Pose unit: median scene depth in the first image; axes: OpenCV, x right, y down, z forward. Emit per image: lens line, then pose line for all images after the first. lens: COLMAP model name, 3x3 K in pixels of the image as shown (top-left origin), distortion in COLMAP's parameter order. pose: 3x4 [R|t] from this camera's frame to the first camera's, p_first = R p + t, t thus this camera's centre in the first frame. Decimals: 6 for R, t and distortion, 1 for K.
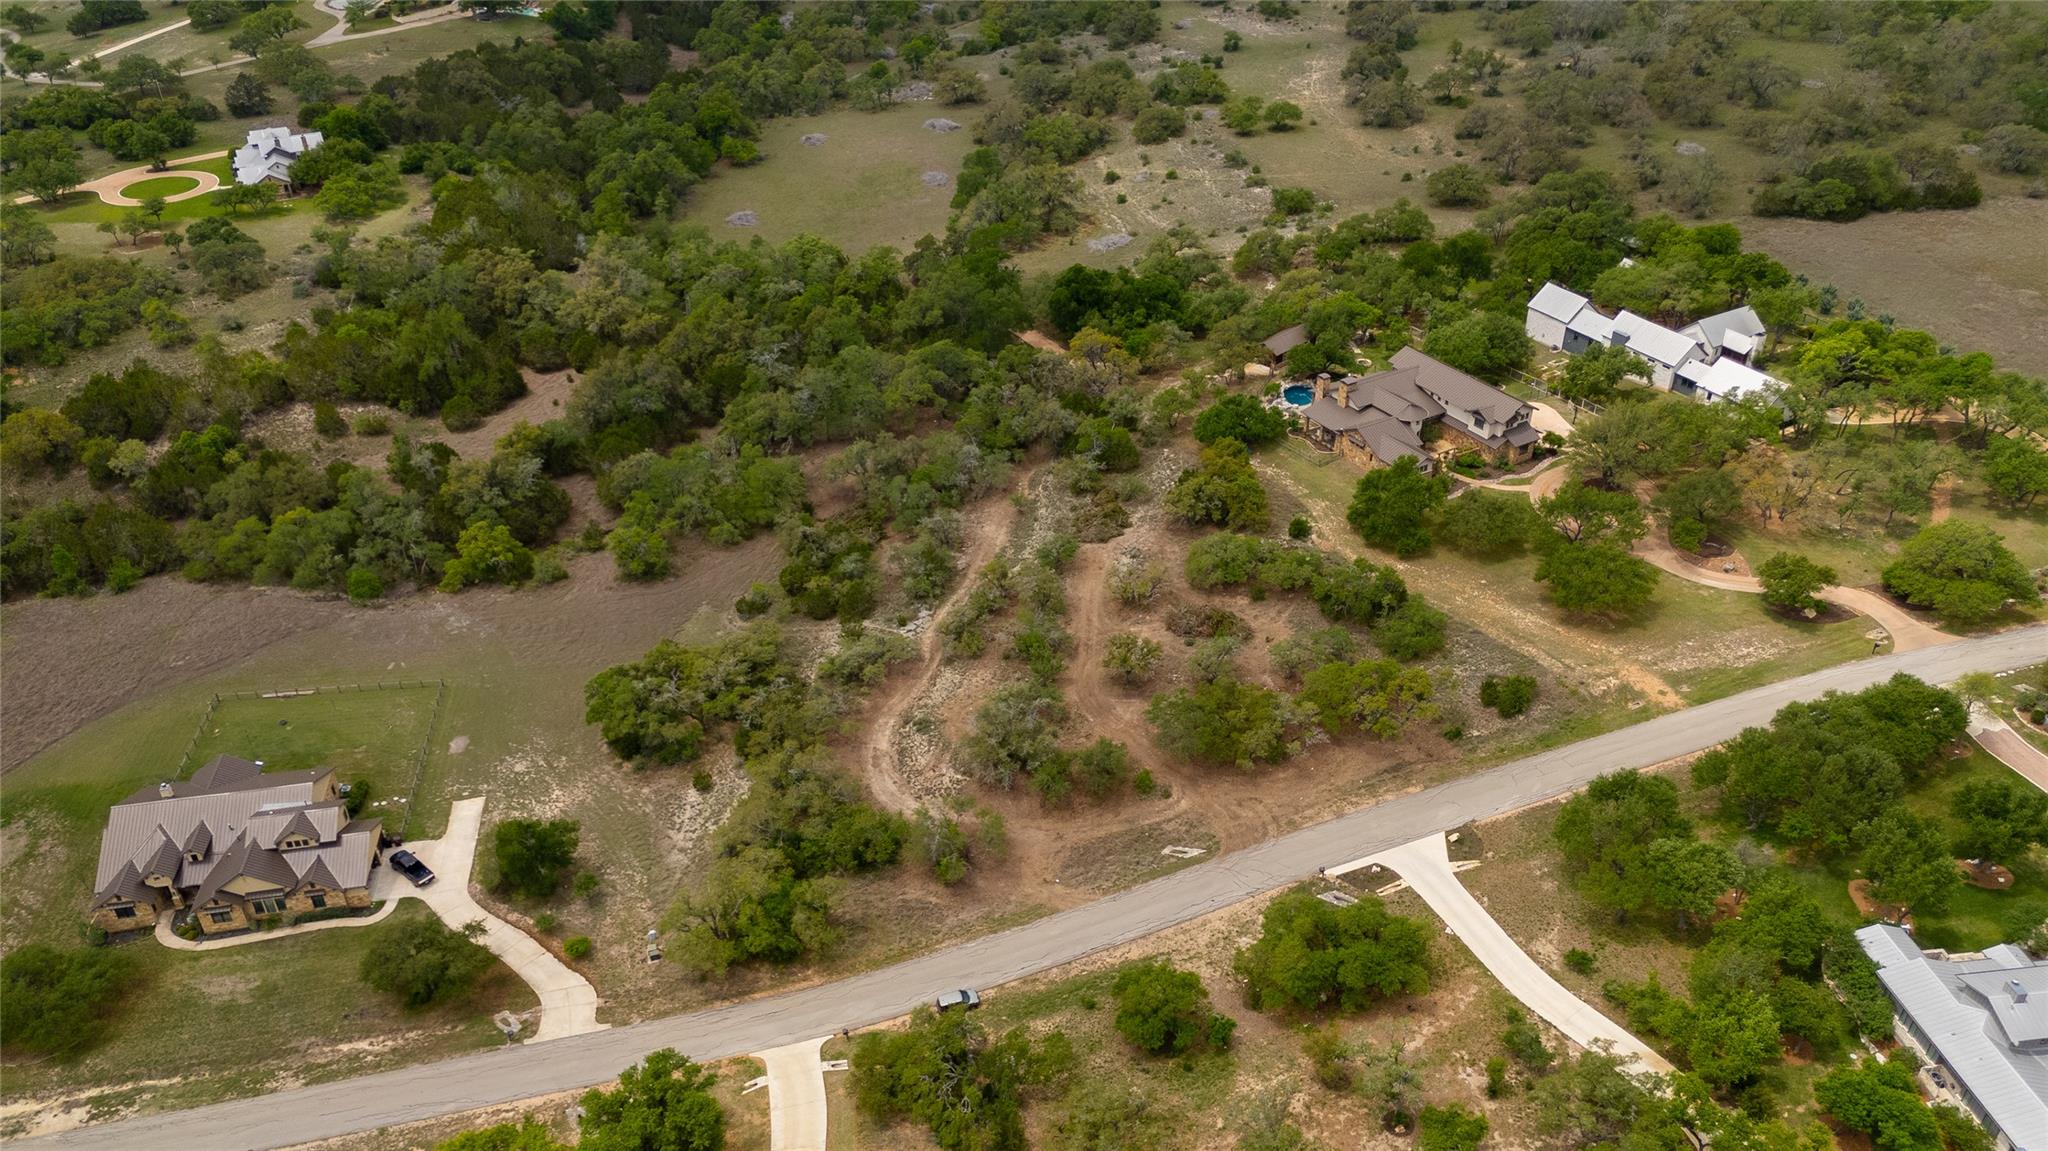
lens RADIAL K [[1508.7, 0, 1014.6], [0, 1508.7, 575.0], [0, 0, 1]] dist [0.056105, -0.040703]
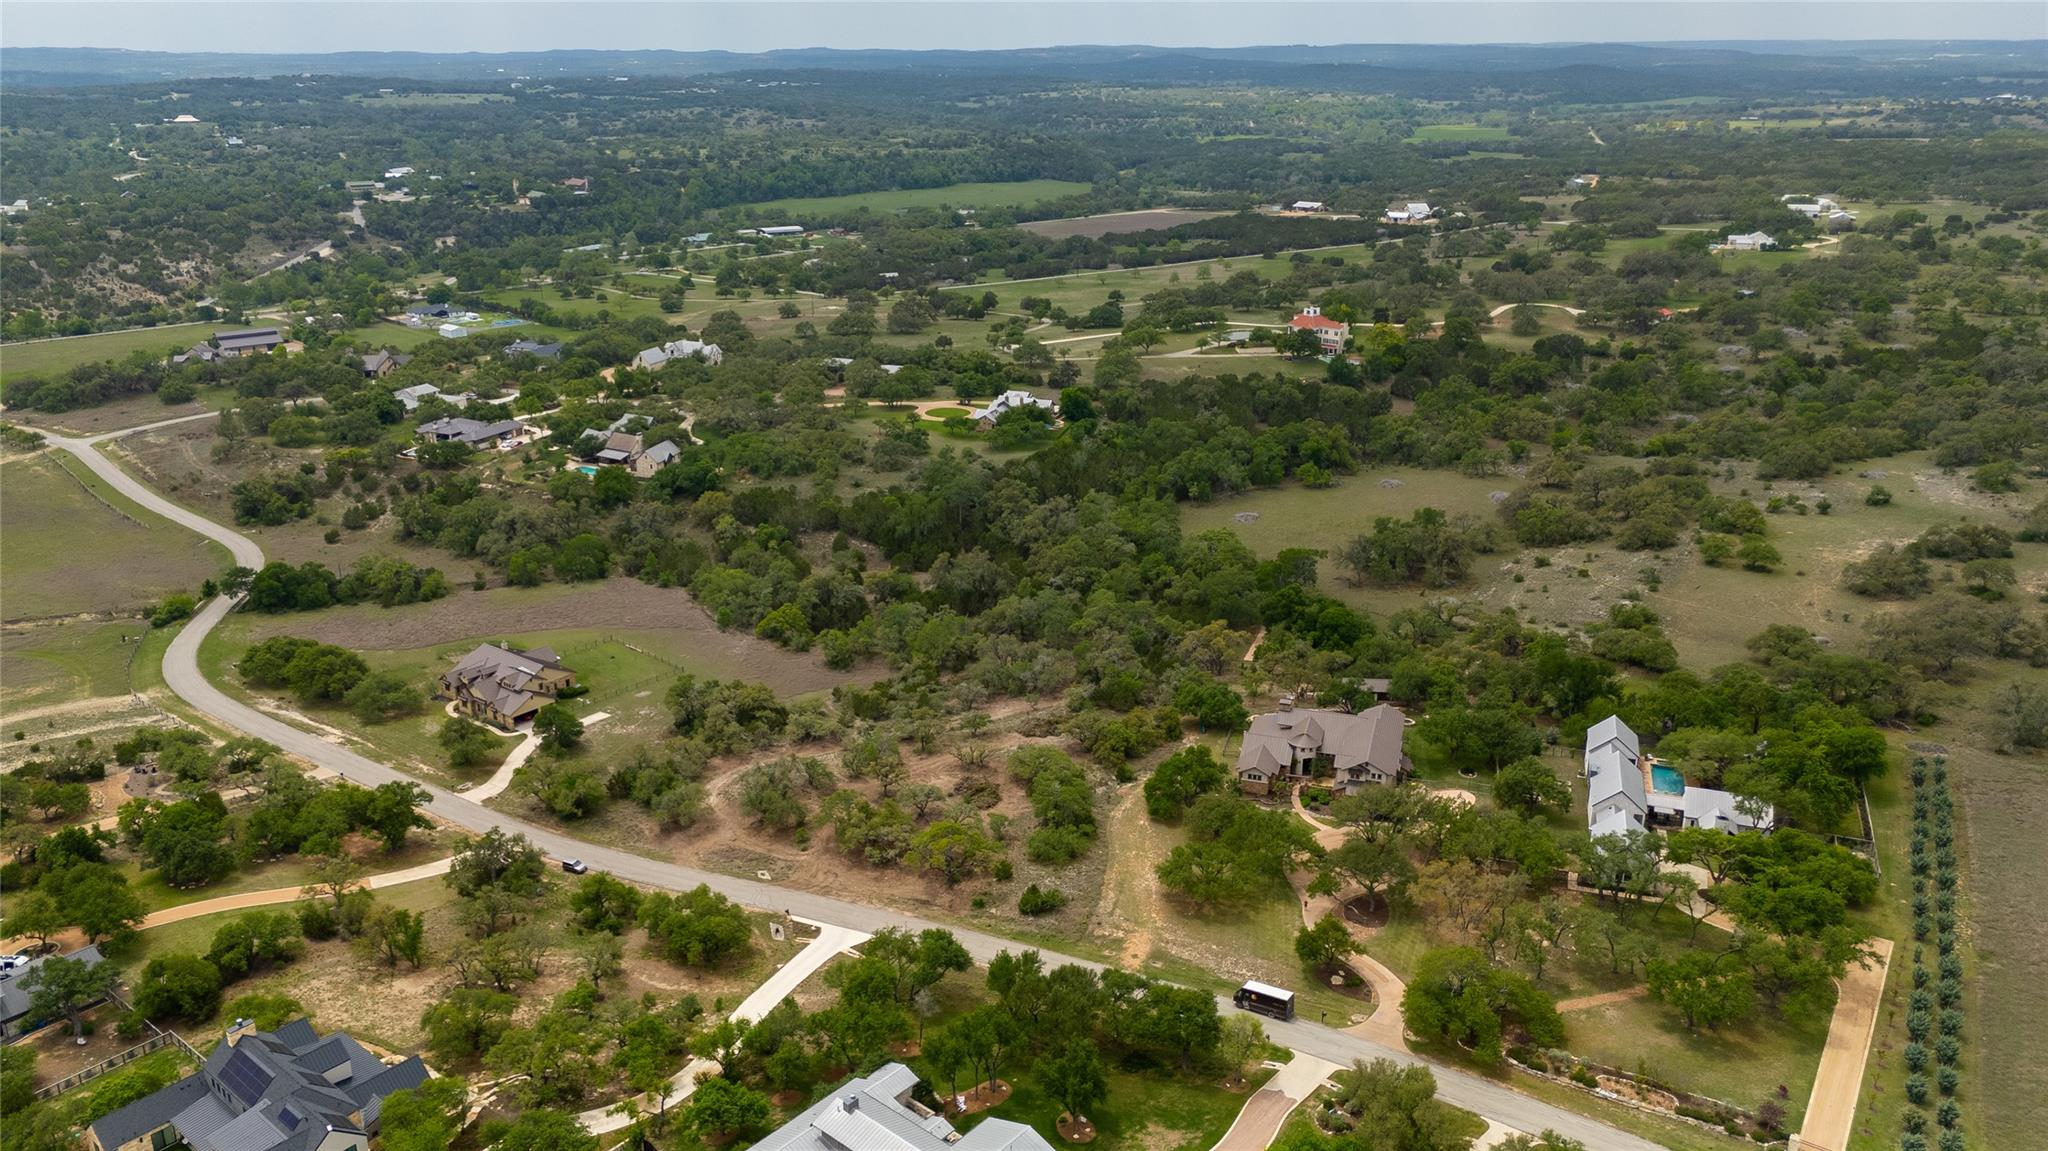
lens RADIAL K [[1508.7, 0, 1014.6], [0, 1508.7, 575.0], [0, 0, 1]] dist [0.056105, -0.040703]
pose [[0.669783, 0.256119, -0.696989, 0.991171], [-0.407570, 0.911409, -0.056751, -0.076567], [0.620707, 0.322083, 0.714832, 0.019947]]
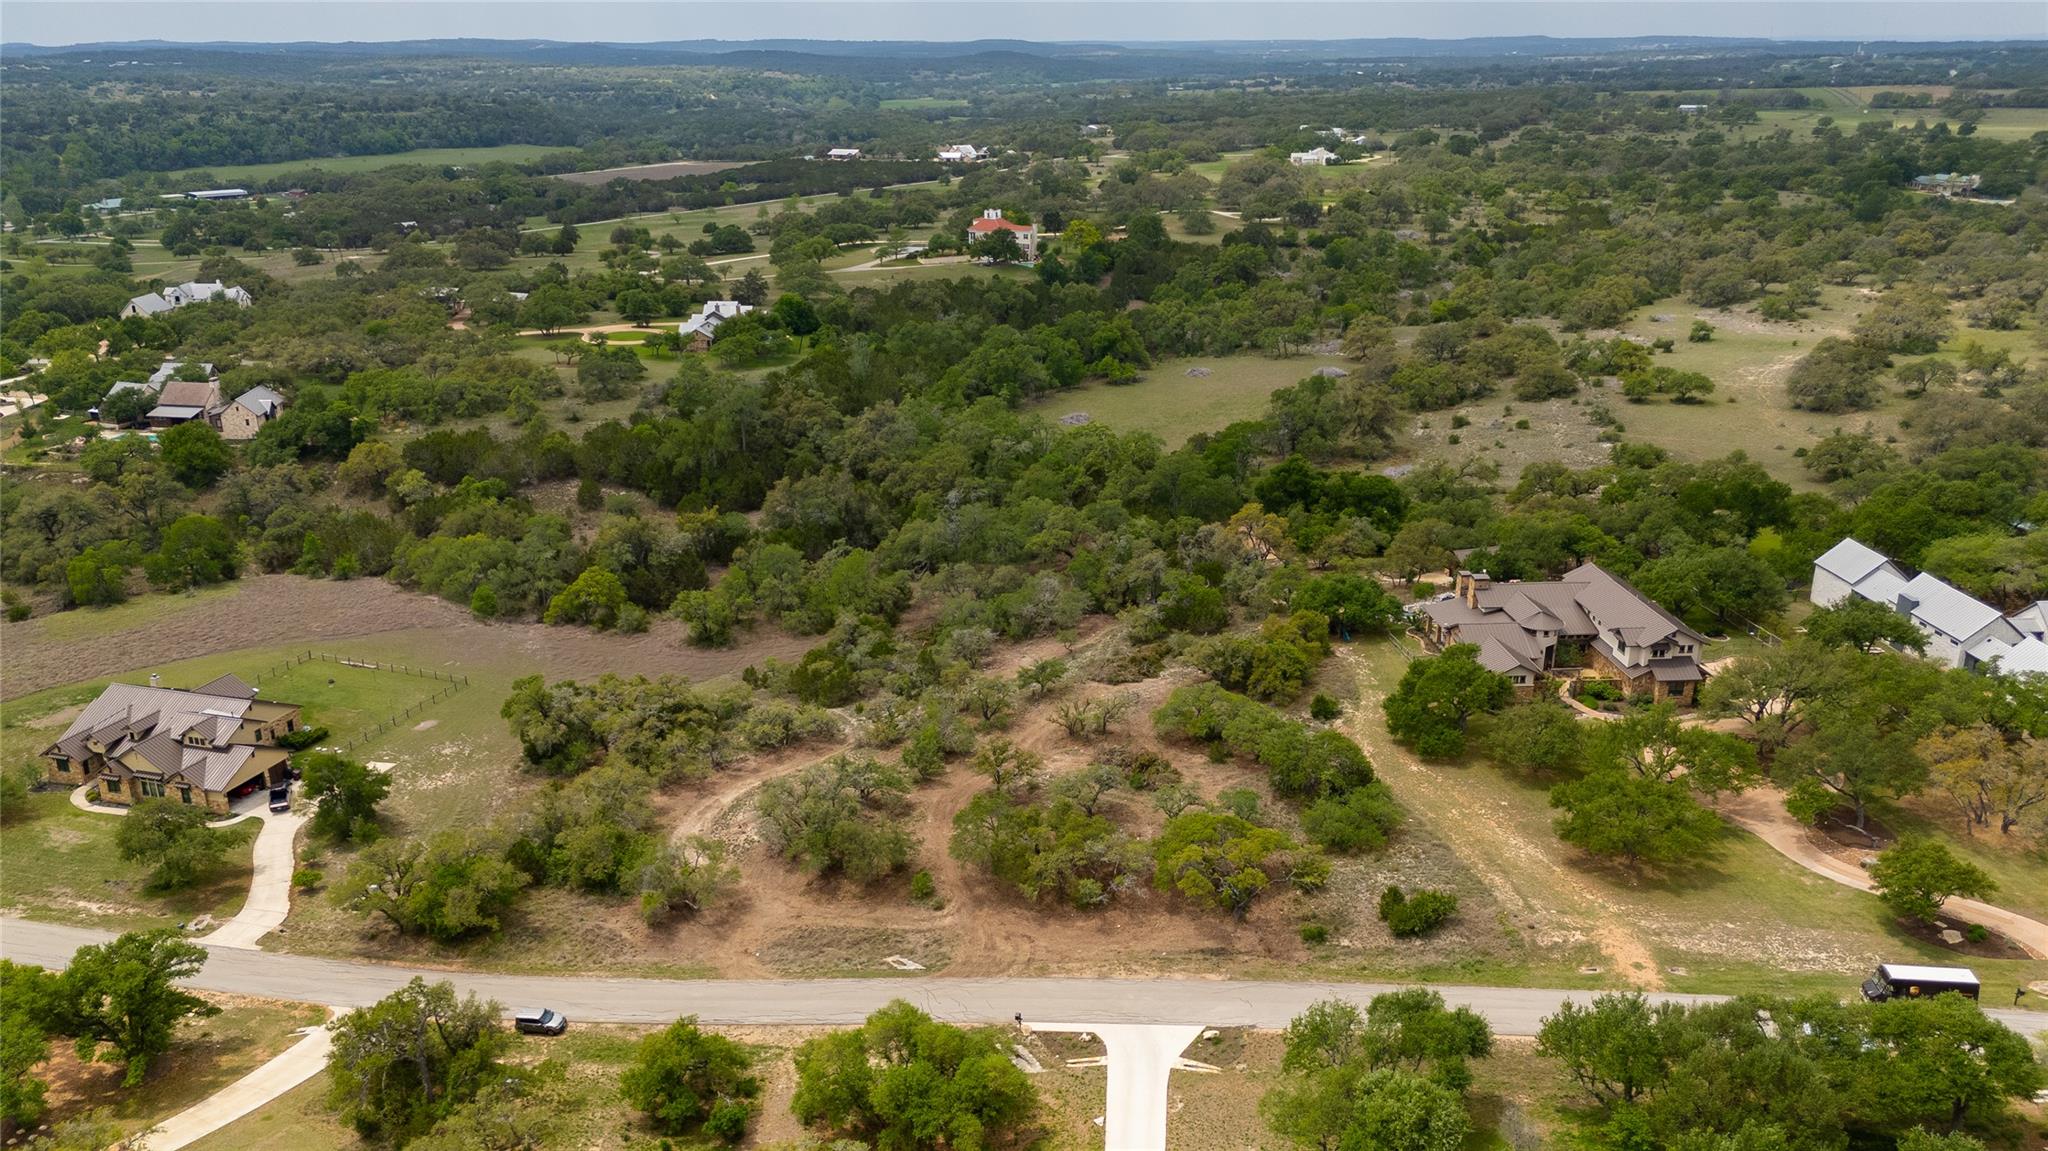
lens RADIAL K [[1508.7, 0, 1014.6], [0, 1508.7, 575.0], [0, 0, 1]] dist [0.056105, -0.040703]
pose [[0.893708, 0.157095, -0.420247, 0.394164], [-0.249316, 0.952646, -0.174088, 0.090593], [0.372998, 0.260358, 0.890554, 0.191799]]
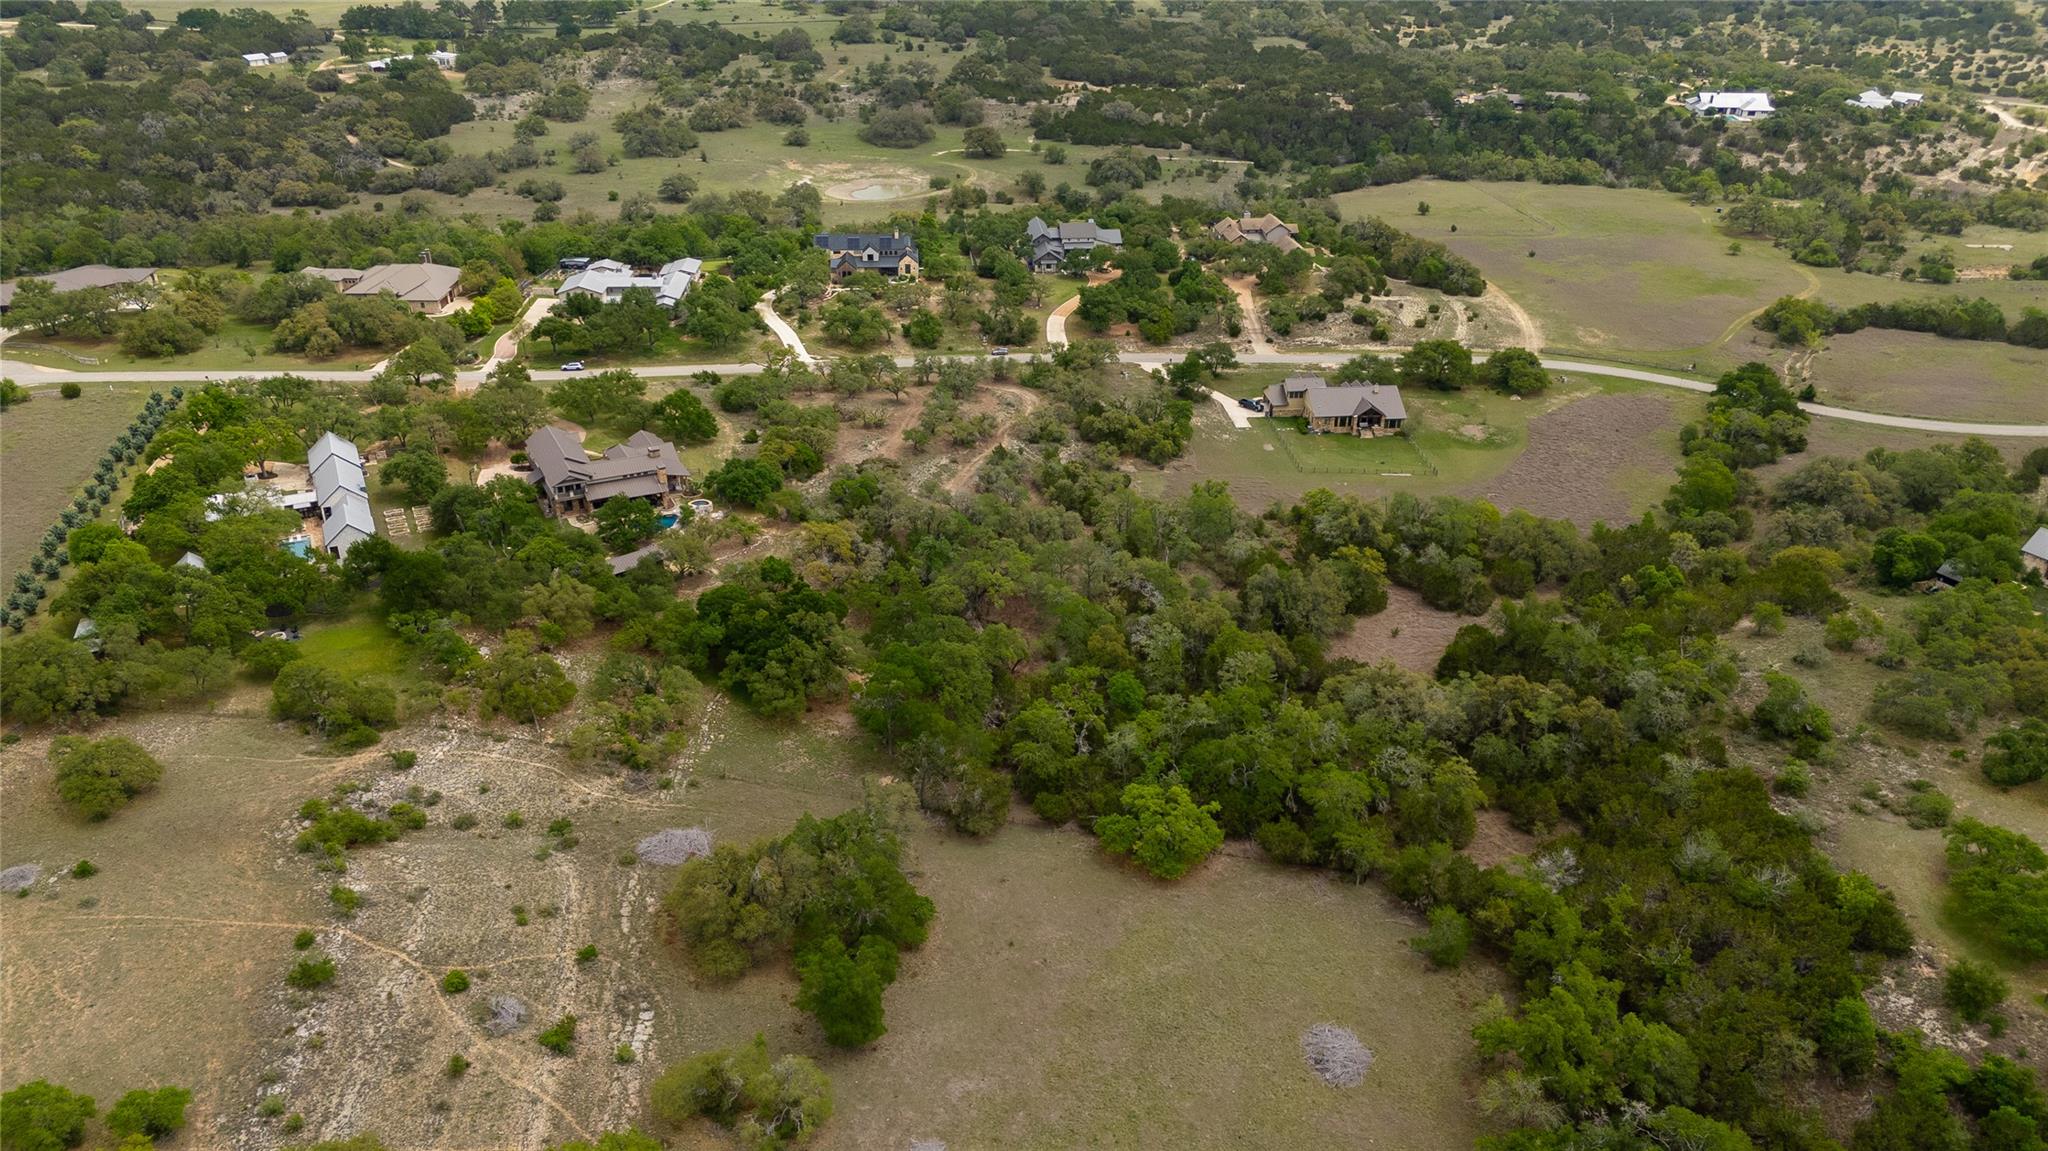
lens RADIAL K [[1508.7, 0, 1014.6], [0, 1508.7, 575.0], [0, 0, 1]] dist [0.056105, -0.040703]
pose [[-0.997420, -0.029386, 0.065499, -0.180134], [0.041638, 0.506429, 0.861276, -1.290915], [-0.058480, 0.861781, -0.503899, 1.944585]]
